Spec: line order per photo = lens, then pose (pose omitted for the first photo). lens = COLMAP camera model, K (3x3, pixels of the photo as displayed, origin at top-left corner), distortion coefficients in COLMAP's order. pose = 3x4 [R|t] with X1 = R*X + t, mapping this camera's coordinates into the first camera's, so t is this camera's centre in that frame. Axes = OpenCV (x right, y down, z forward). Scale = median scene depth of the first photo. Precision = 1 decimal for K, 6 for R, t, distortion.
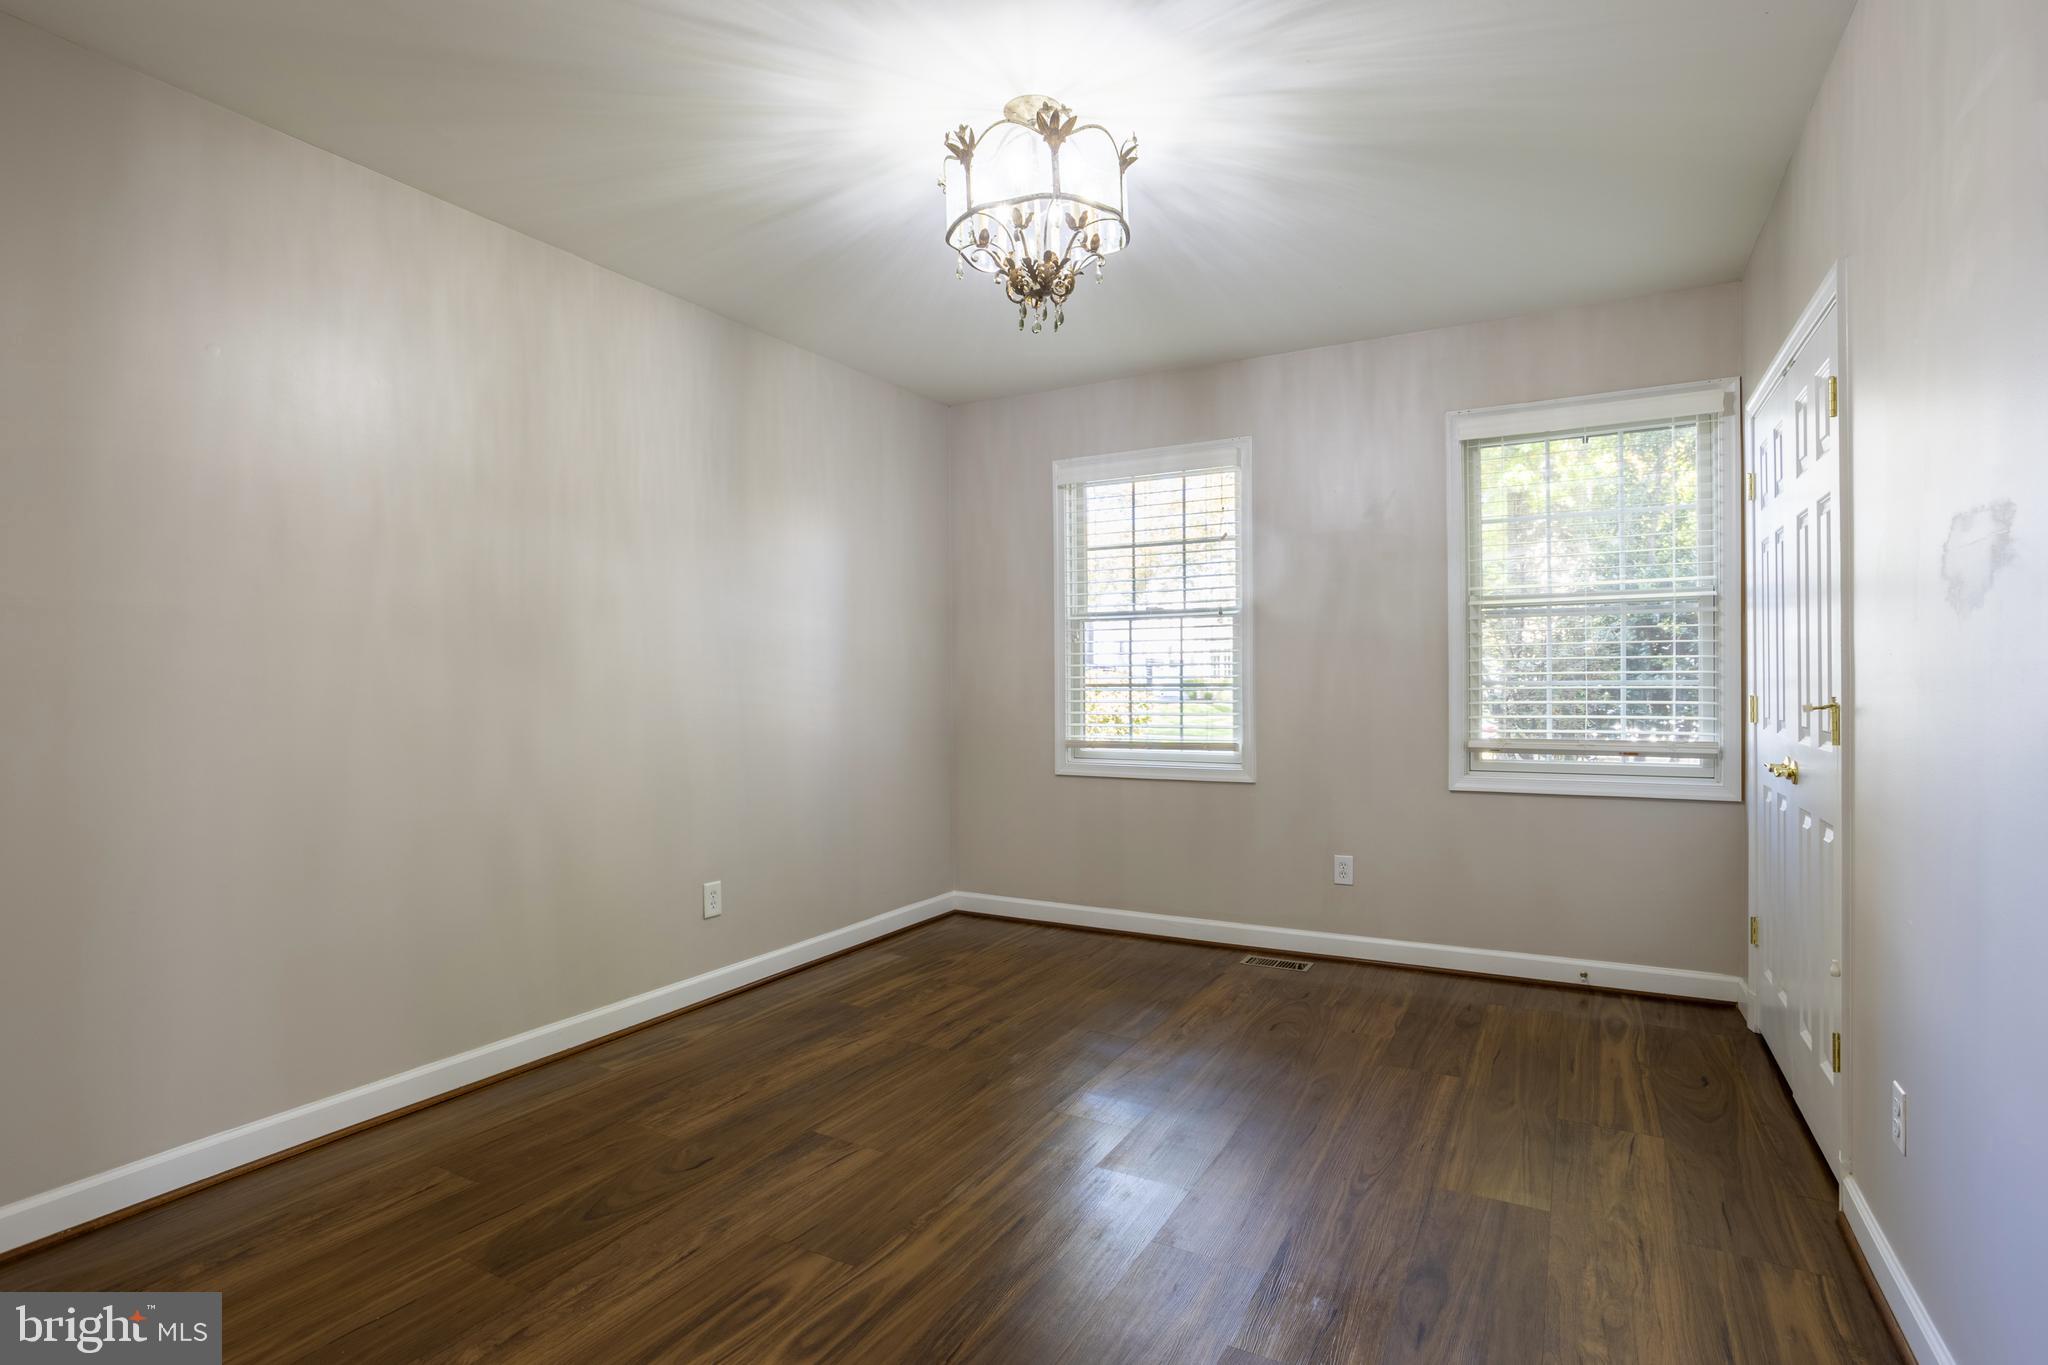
lens RADIAL K [[1000.9, 0, 1021.0], [0, 1000.9, 684.2], [0, 0, 1]] dist [-0.030197, 0.018564]
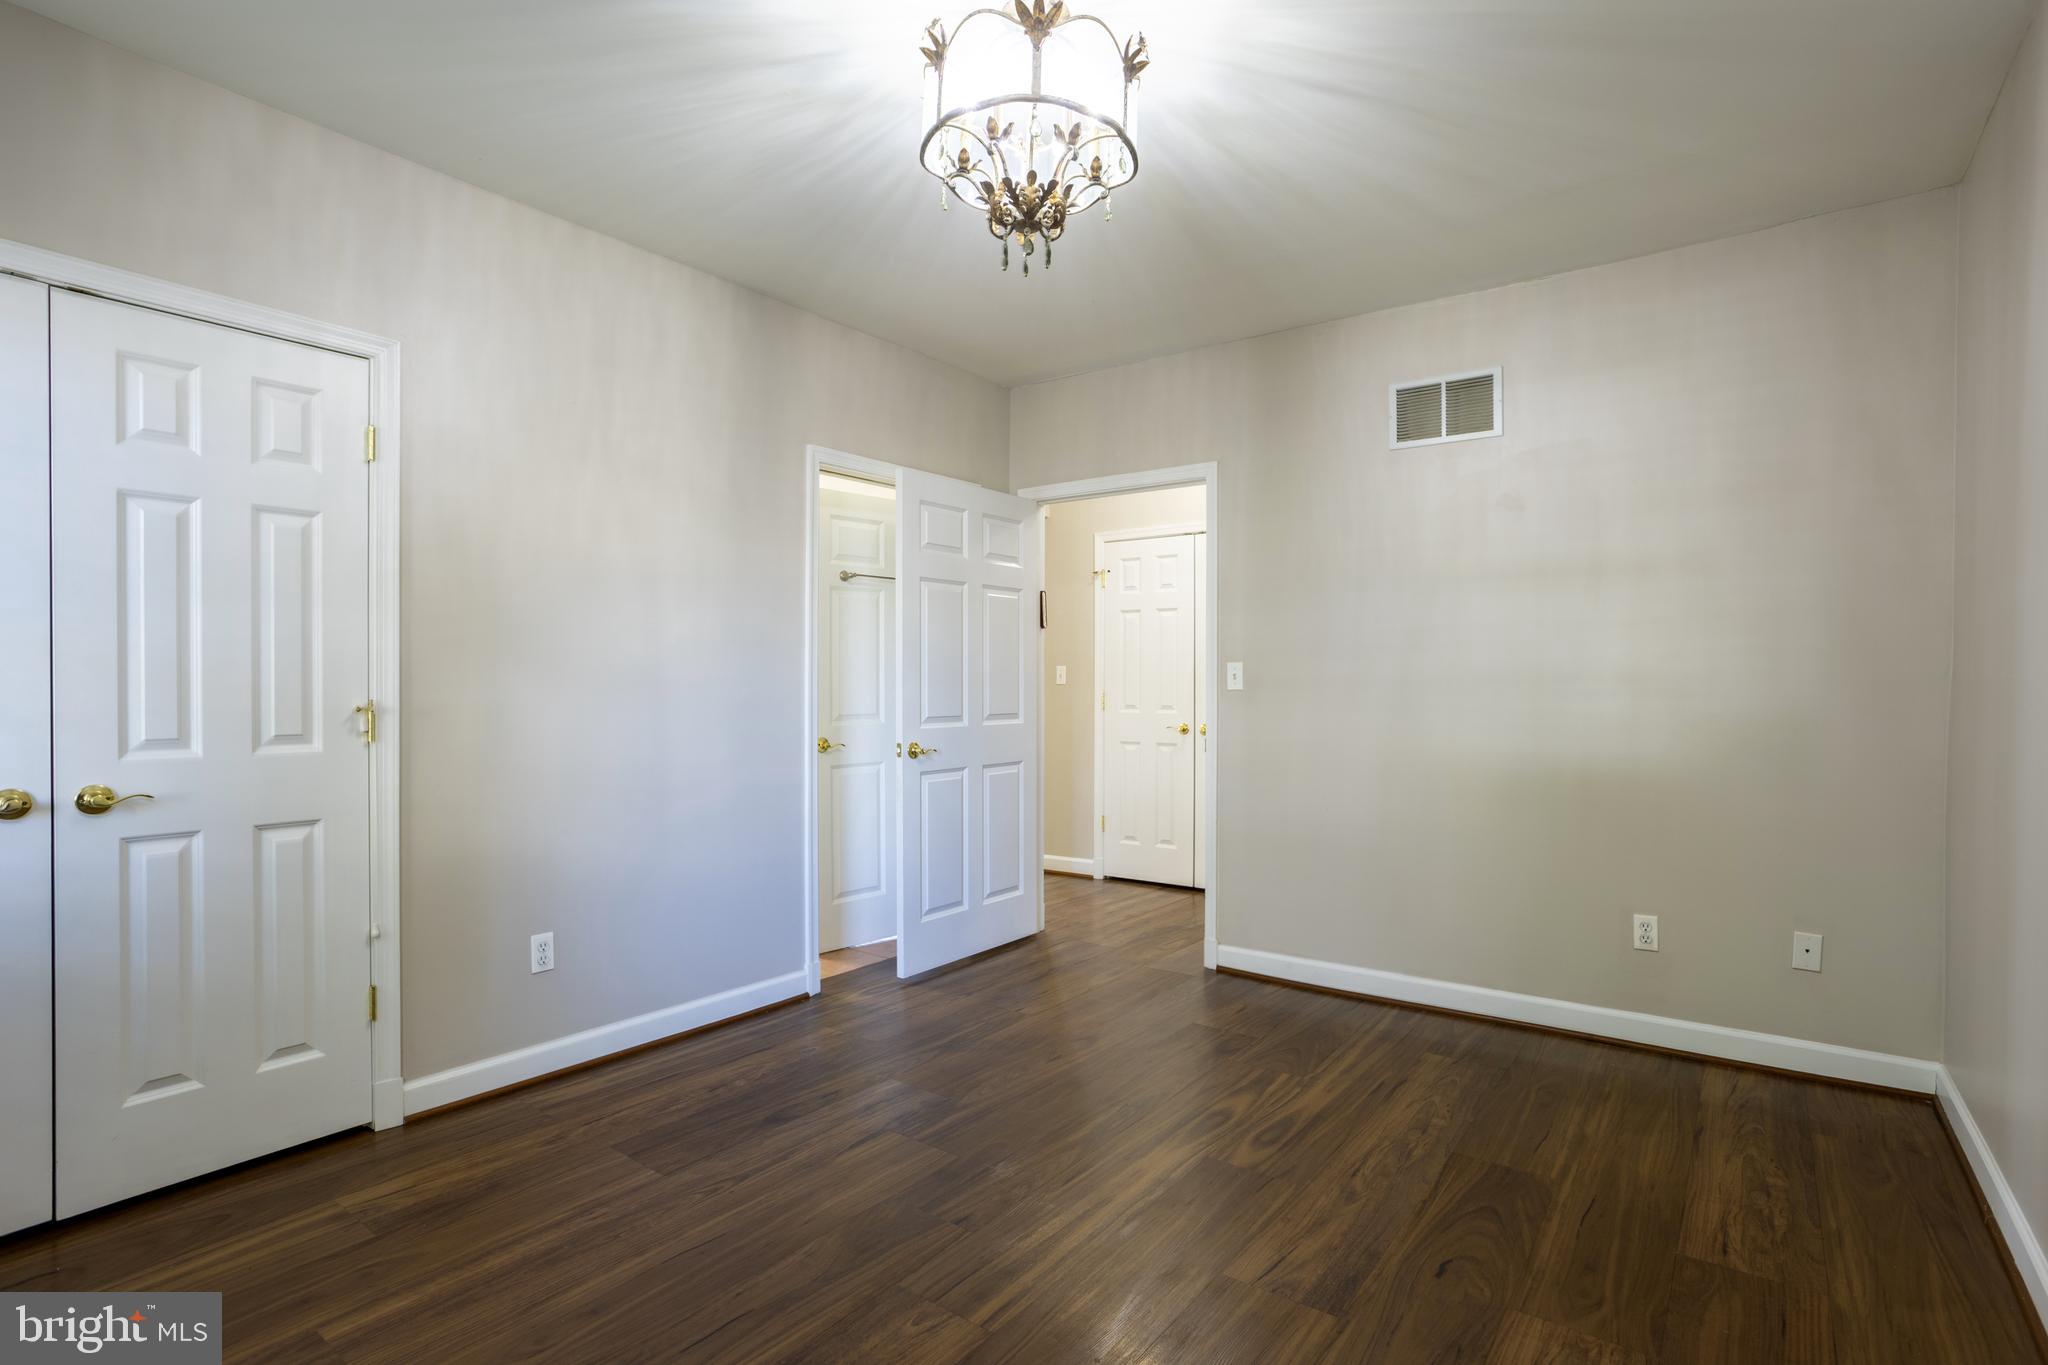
lens RADIAL K [[1000.9, 0, 1022.7], [0, 1000.9, 681.8], [0, 0, 1]] dist [-0.030197, 0.018564]
pose [[-0.990229, 0.005367, 0.139344, -0.102010], [0.004952, 0.999982, -0.003323, -0.002301], [-0.139359, -0.002601, -0.990238, 2.000255]]
